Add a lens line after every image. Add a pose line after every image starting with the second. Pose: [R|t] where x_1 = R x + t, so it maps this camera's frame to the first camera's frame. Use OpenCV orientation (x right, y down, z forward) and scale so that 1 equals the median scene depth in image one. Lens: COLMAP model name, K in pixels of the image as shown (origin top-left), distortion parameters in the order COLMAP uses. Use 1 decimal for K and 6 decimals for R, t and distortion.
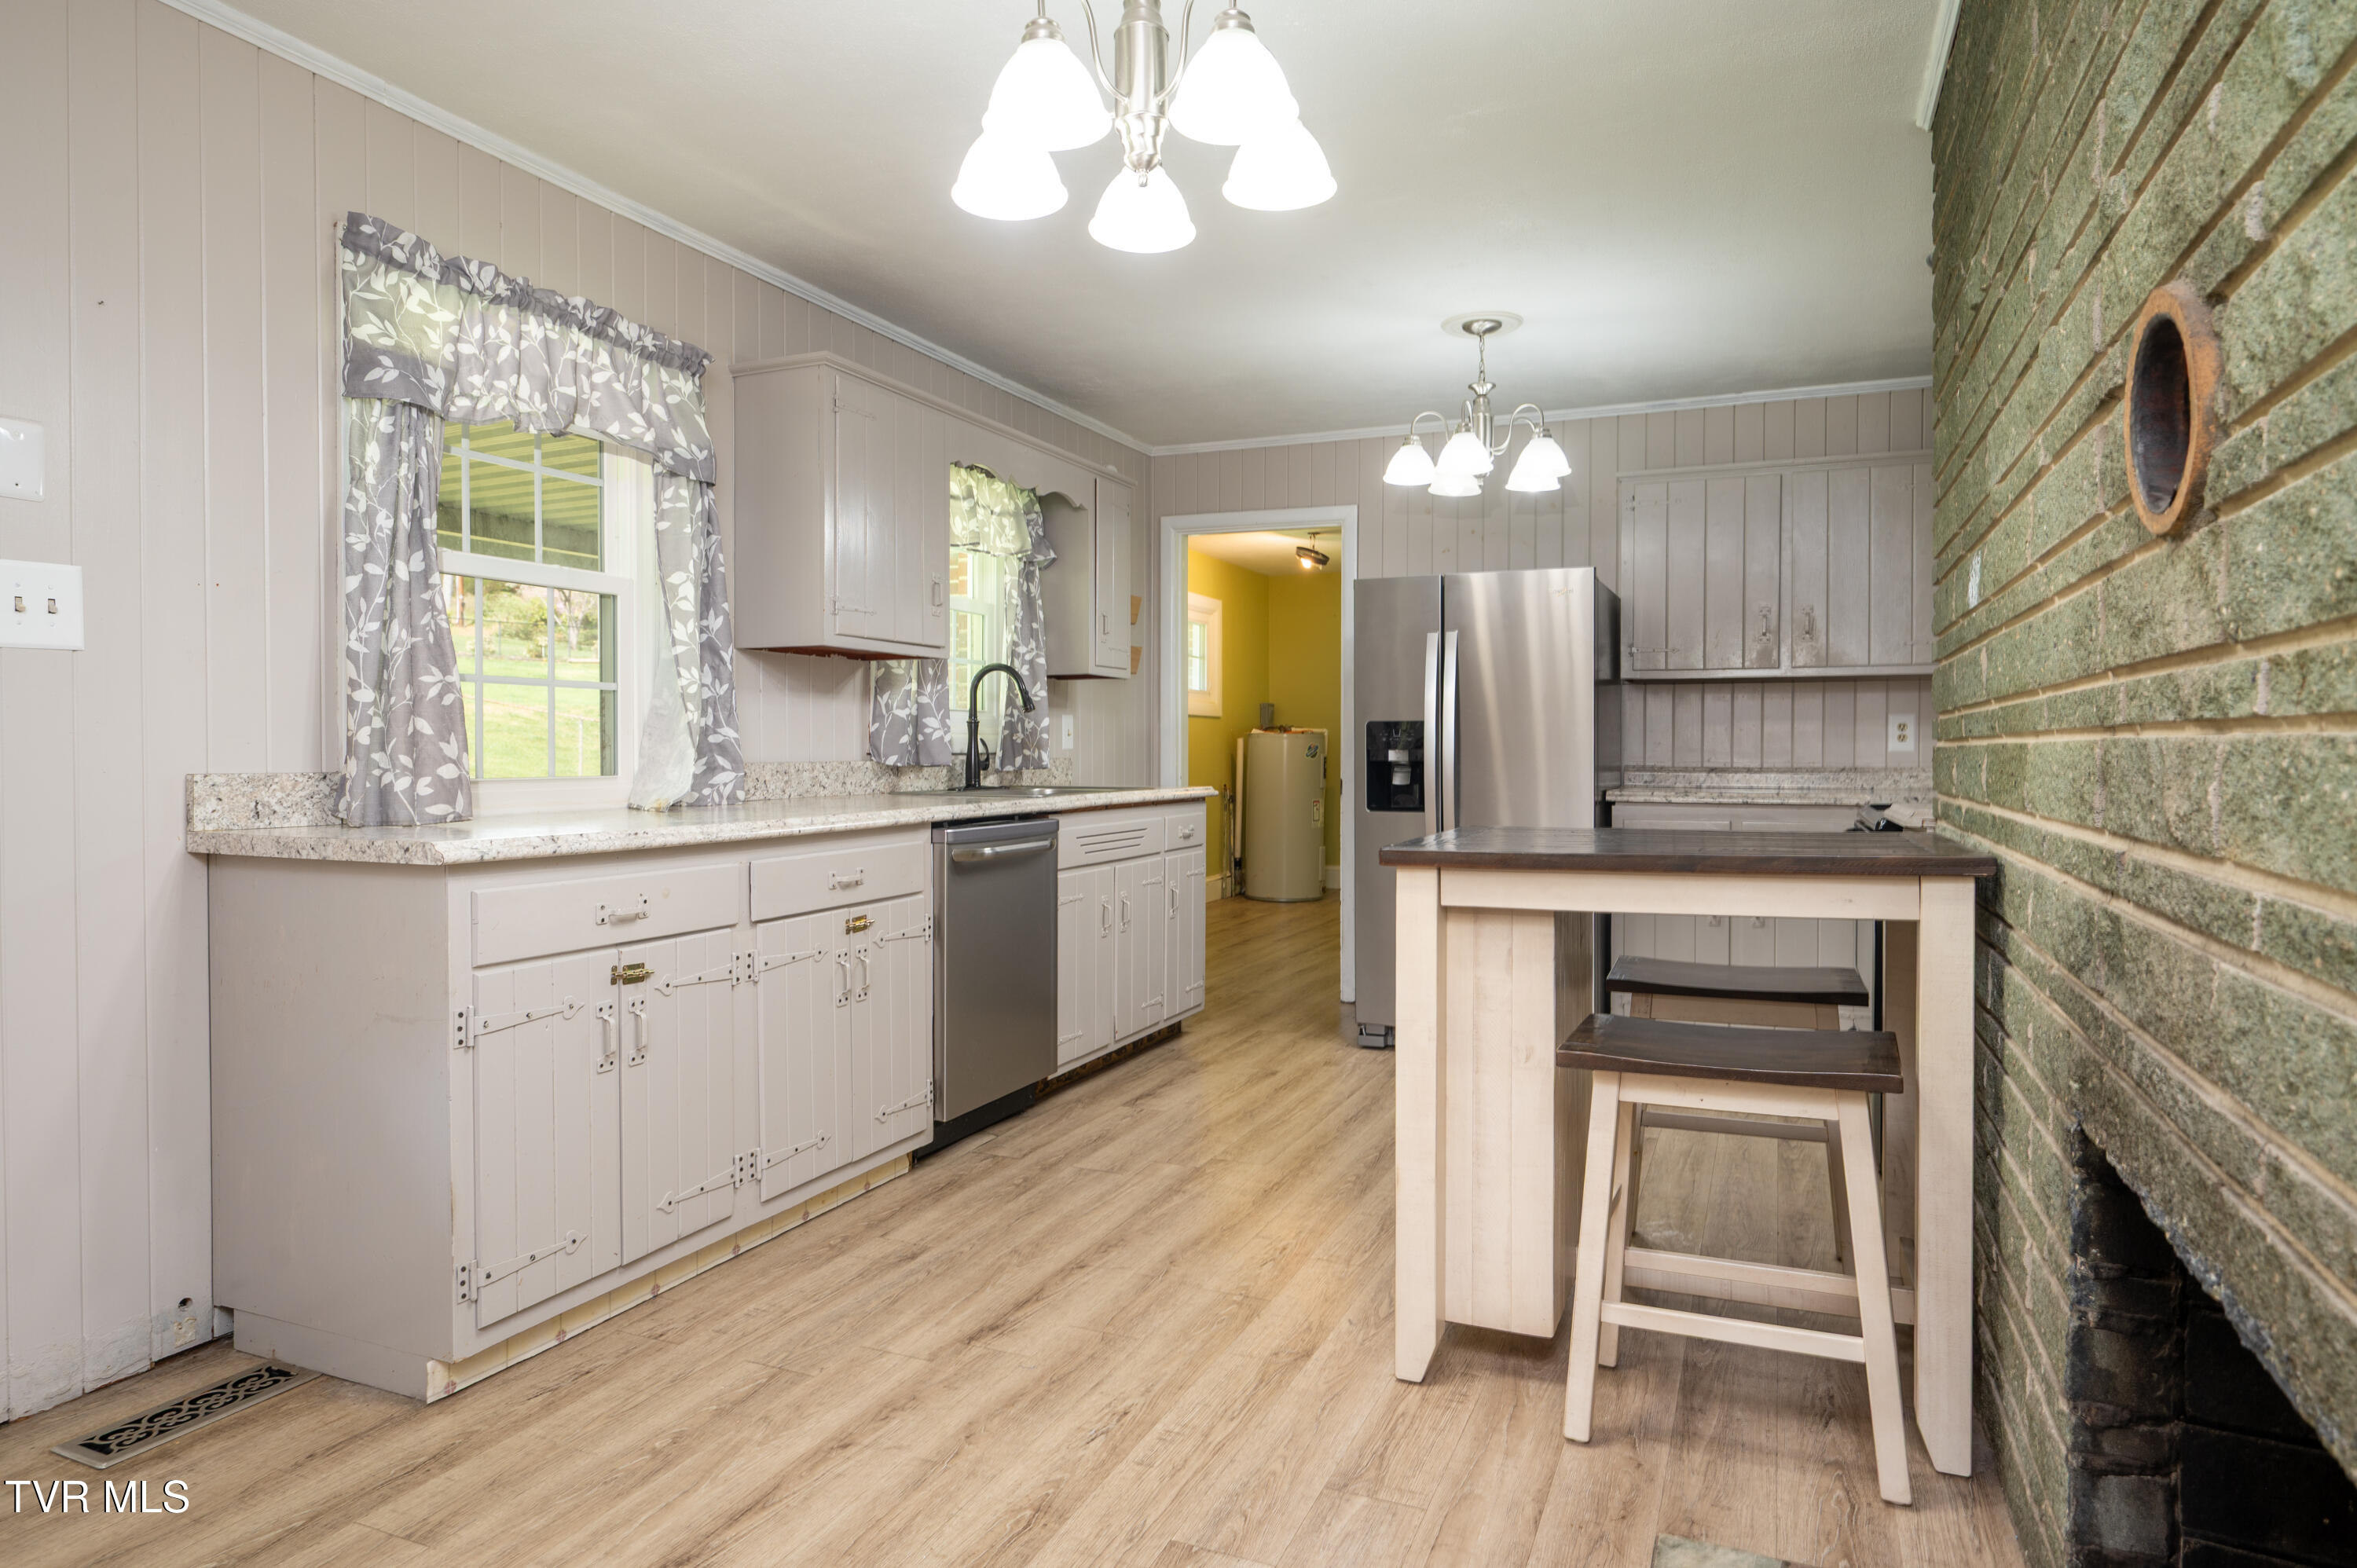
lens RADIAL K [[1315.5, 0, 1193.4], [0, 1315.5, 766.5], [0, 0, 1]] dist [-0.002513, -0.000261]
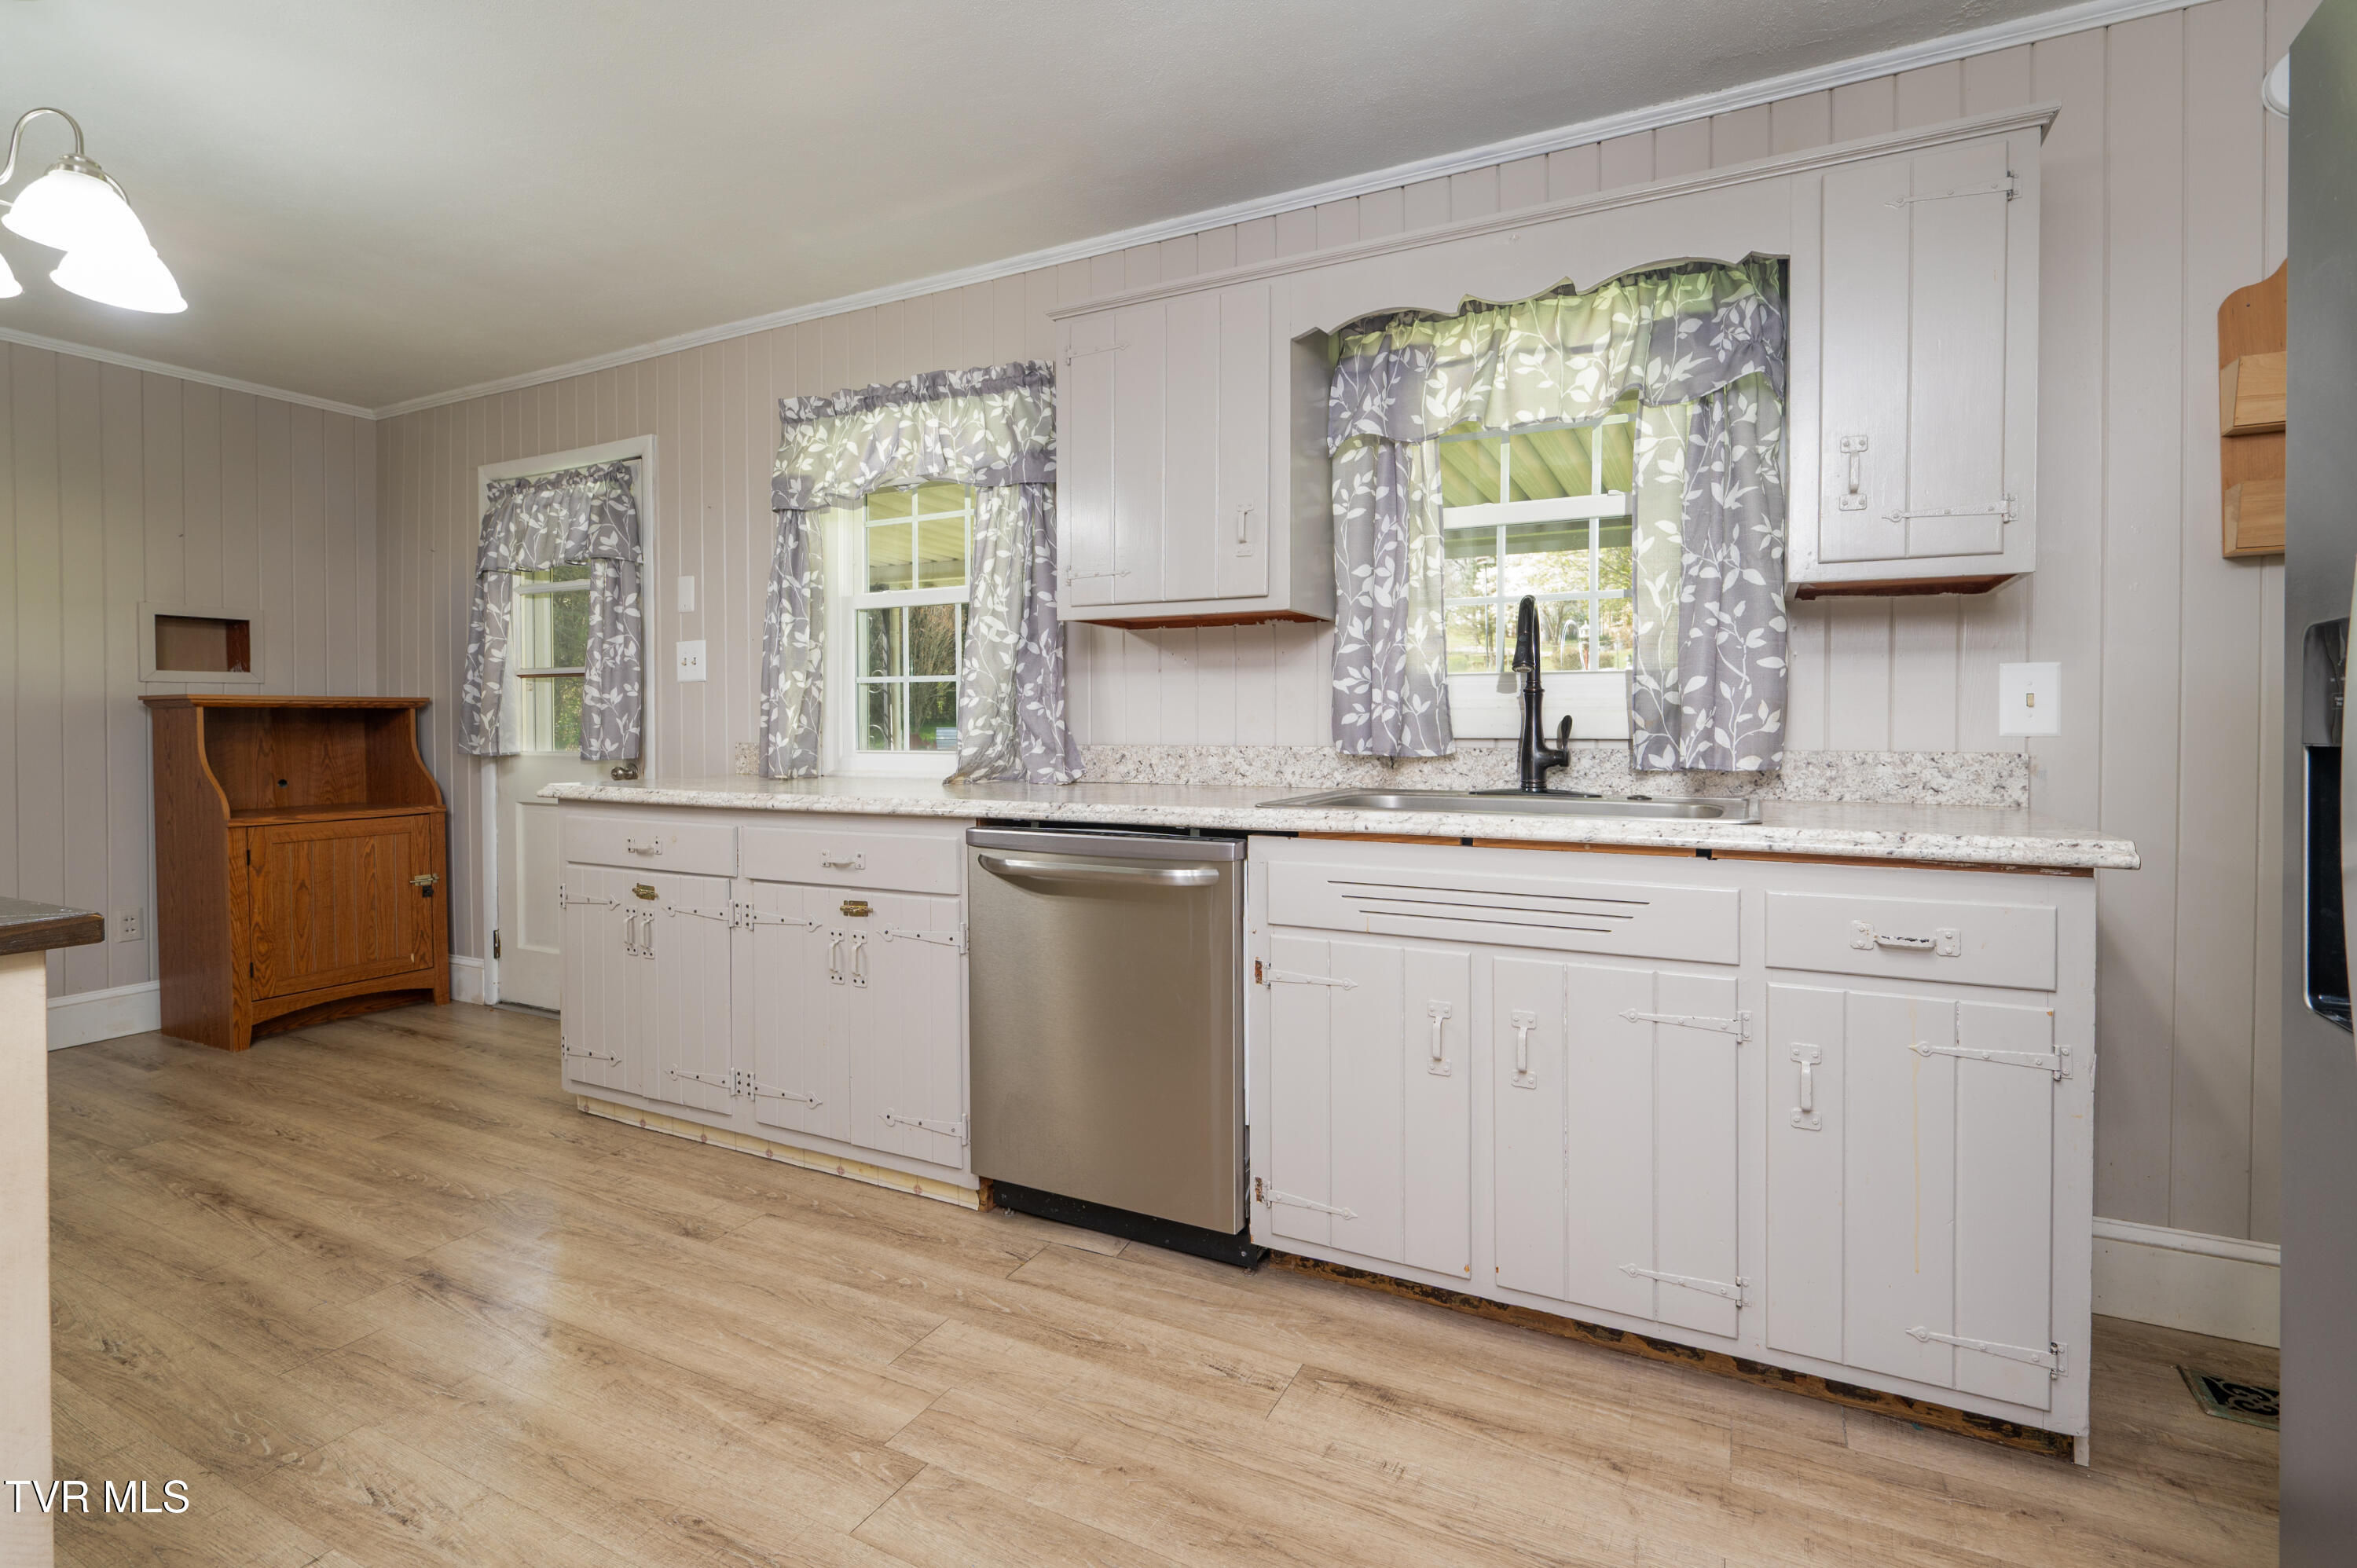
lens RADIAL K [[1010.8, 0, 1207.0], [0, 1010.8, 738.3], [0, 0, 1]] dist [-0.002872, 0.000337]
pose [[-0.019612, 0.013566, -0.999716, 0.500518], [-0.014246, 0.999803, 0.013846, -0.022843], [0.999706, 0.014514, -0.019414, 1.279954]]
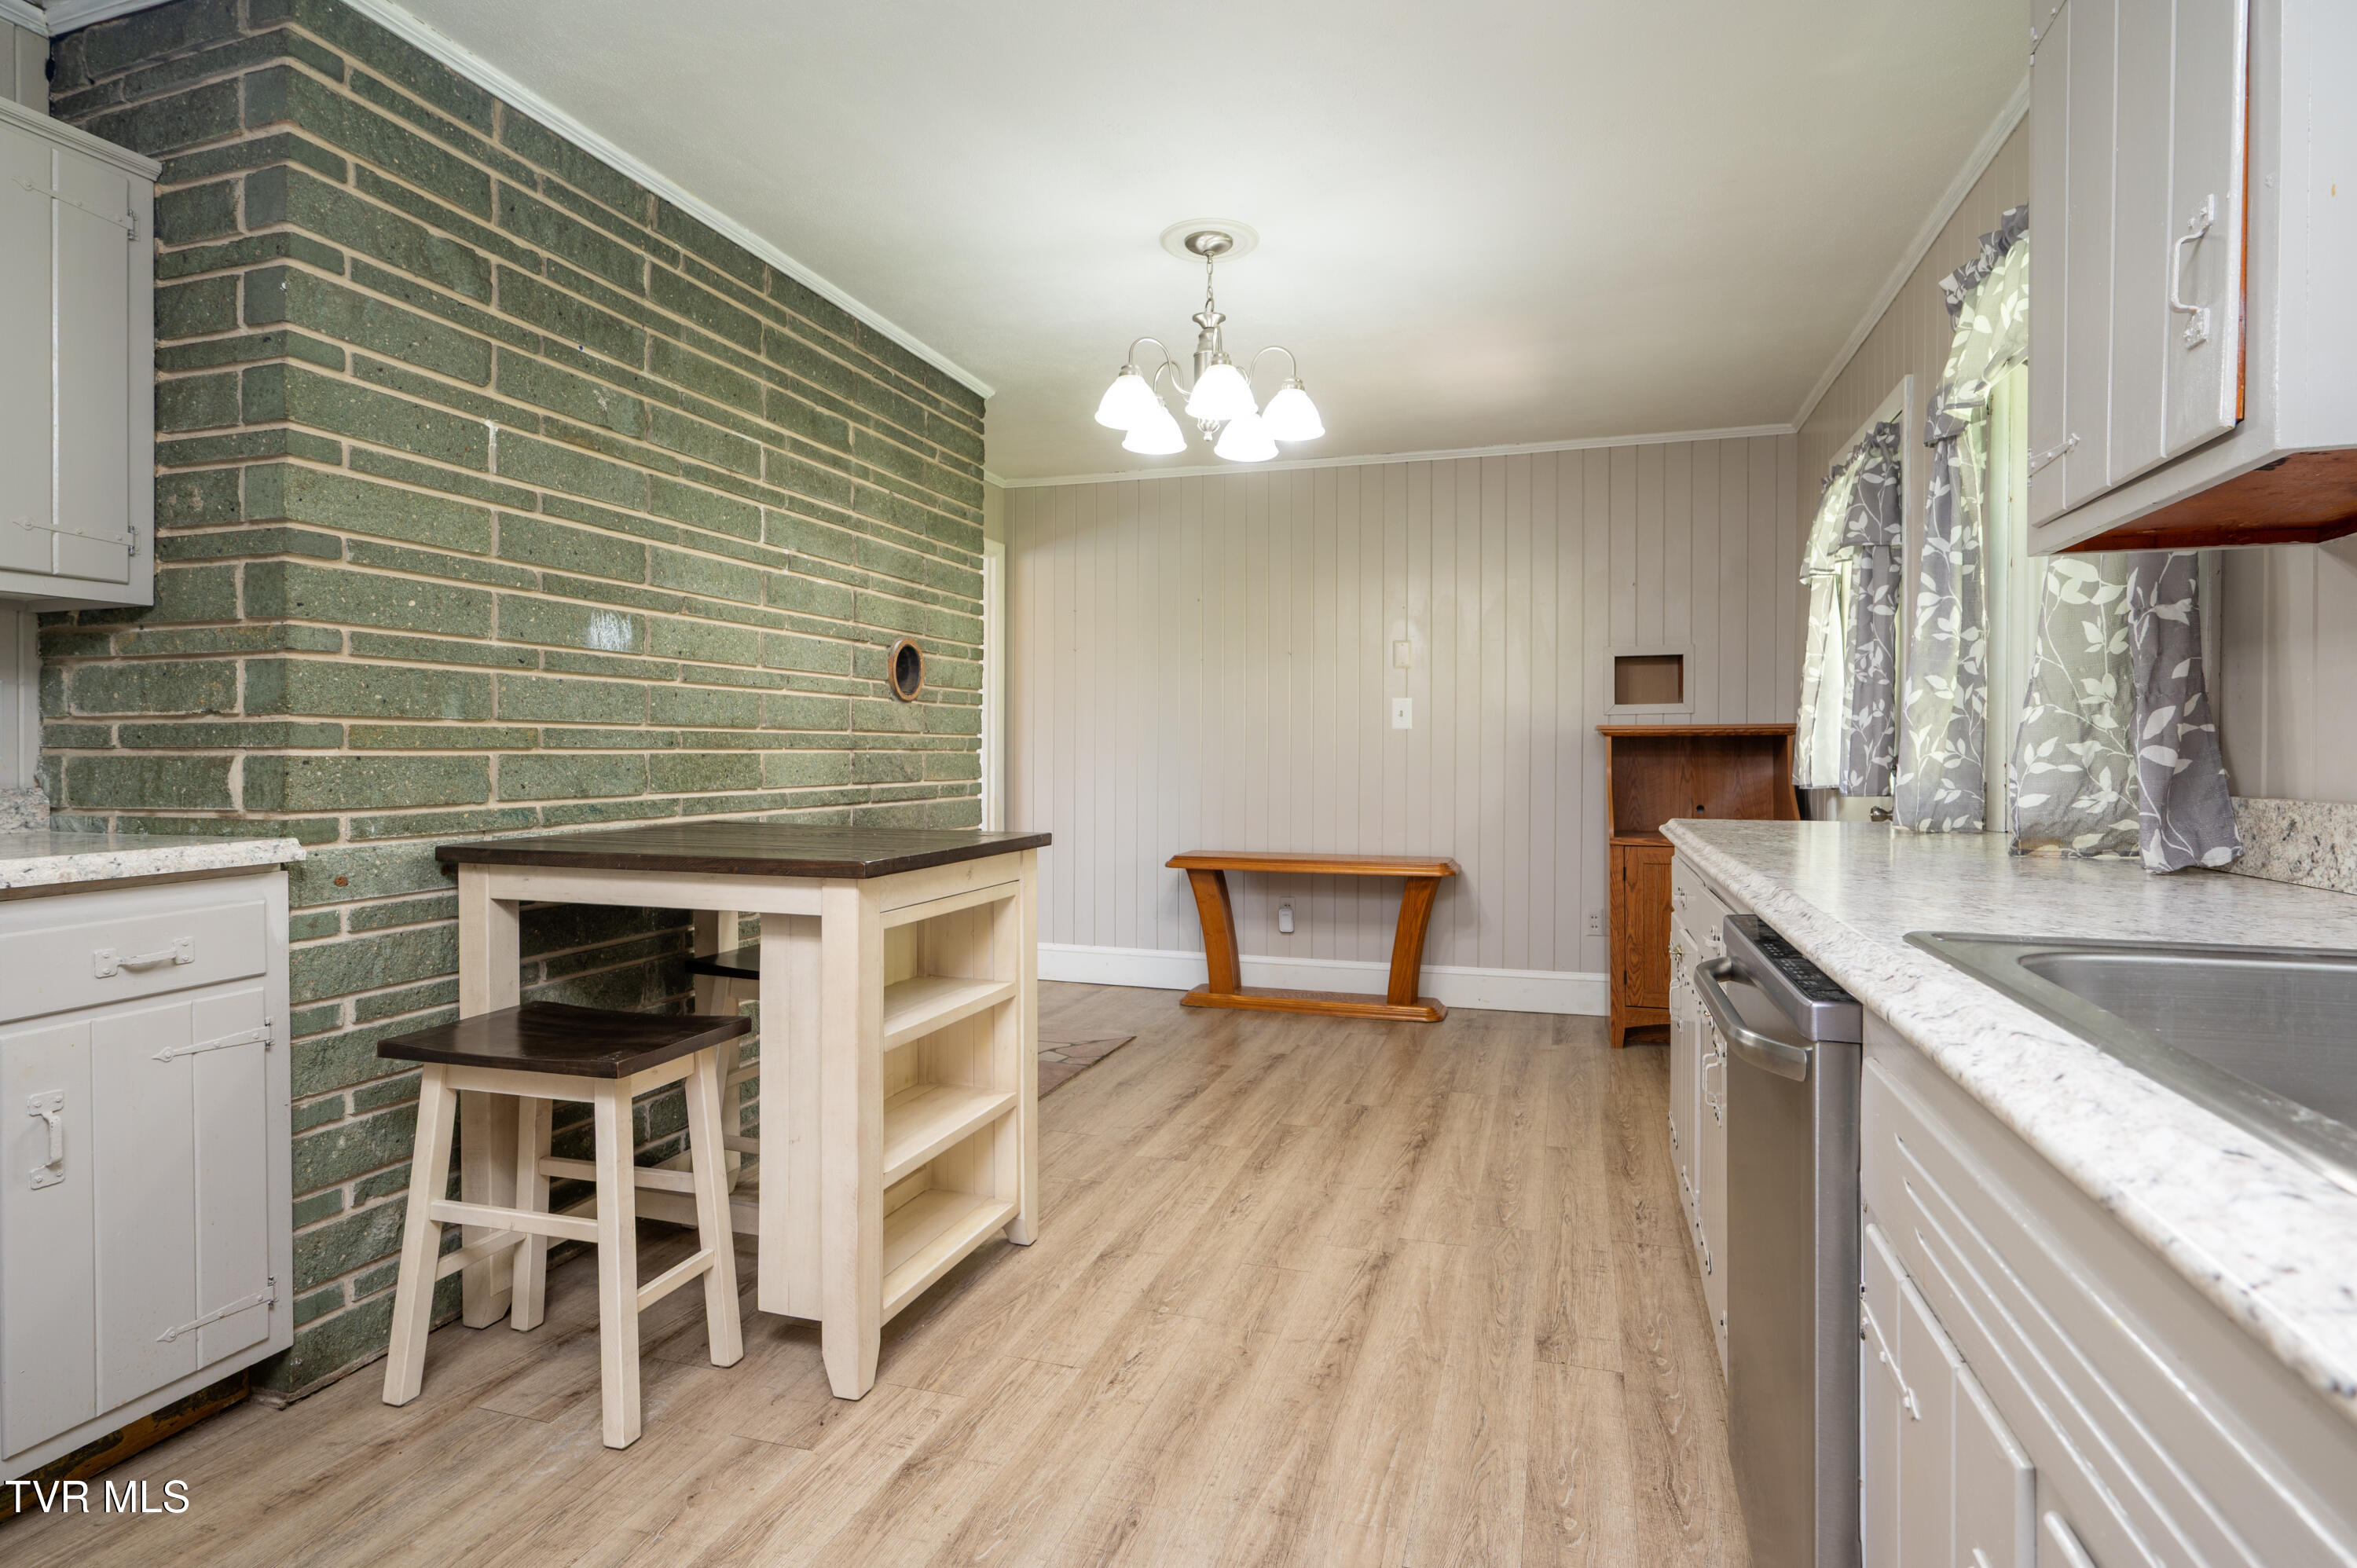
lens RADIAL K [[1271.6, 0, 1279.9], [0, 1271.6, 765.8], [0, 0, 1]] dist [-0.001388, -0.000671]
pose [[-0.986800, -0.000694, -0.161942, 0.086462], [-0.004924, 0.999657, 0.025717, -0.028422], [0.161869, 0.026175, -0.986465, 1.630758]]
